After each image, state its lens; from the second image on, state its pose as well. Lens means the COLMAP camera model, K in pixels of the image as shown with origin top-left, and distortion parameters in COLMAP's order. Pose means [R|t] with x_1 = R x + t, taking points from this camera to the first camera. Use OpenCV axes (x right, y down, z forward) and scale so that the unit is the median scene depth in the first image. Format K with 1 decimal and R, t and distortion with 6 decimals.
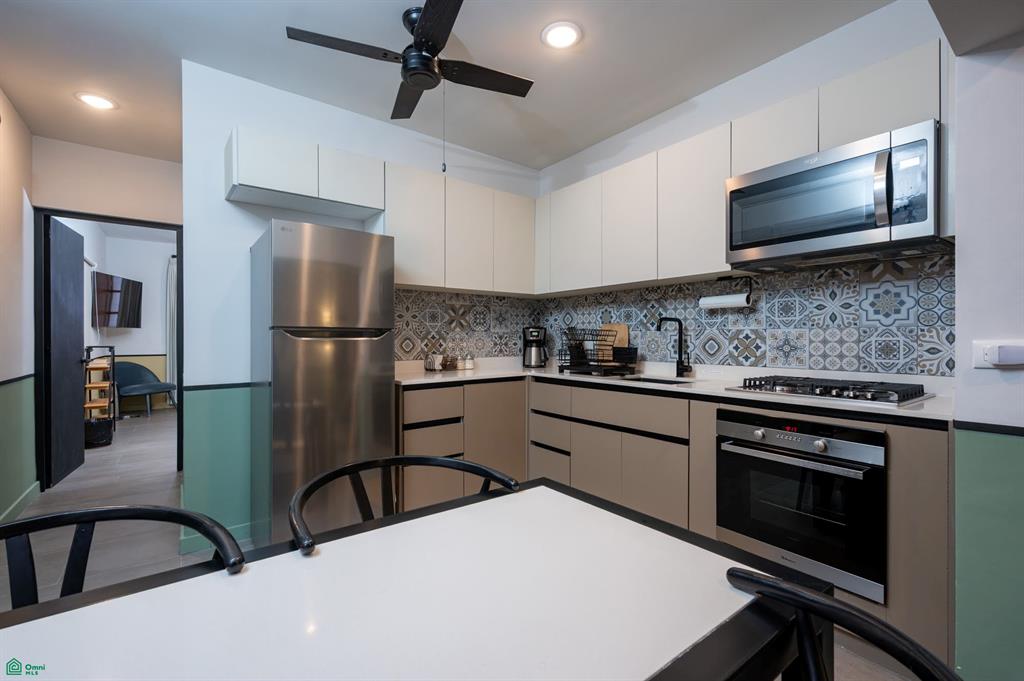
lens RADIAL K [[442.8, 0, 512.0], [0, 442.8, 340.5], [0, 0, 1]] dist [0.002024, 0.000148]
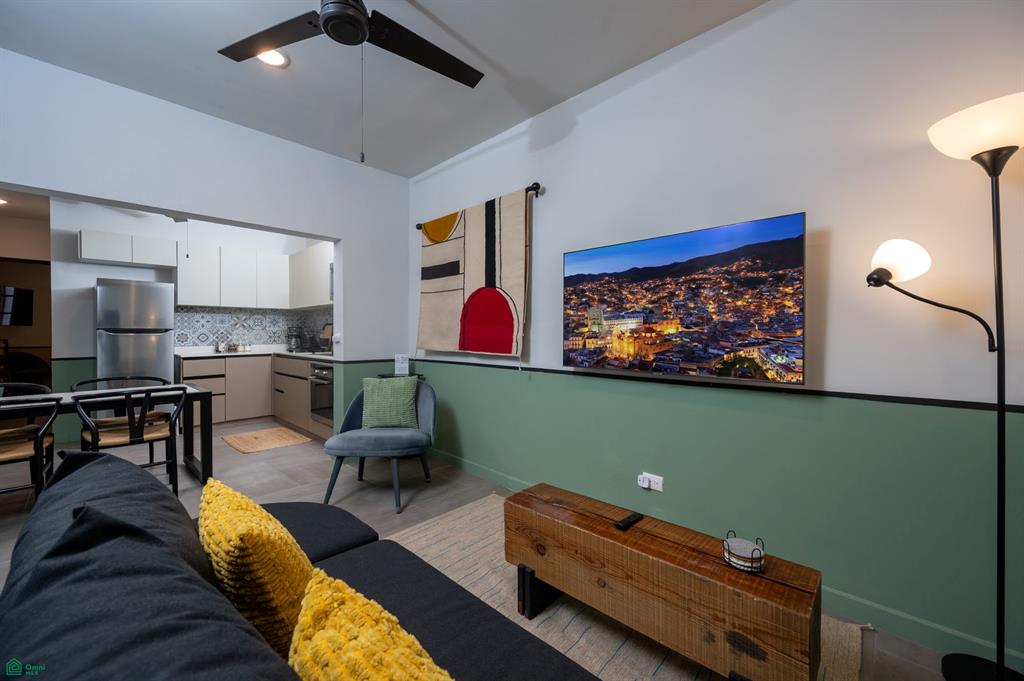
lens RADIAL K [[399.5, 0, 512.0], [0, 399.5, 340.5], [0, 0, 1]] dist [-0.001409, -0.000267]
pose [[0.985056, -0.003483, 0.172198, 0.655941], [0.001303, 0.999918, 0.012770, 0.003425], [-0.172228, -0.012354, 0.984980, -0.741930]]
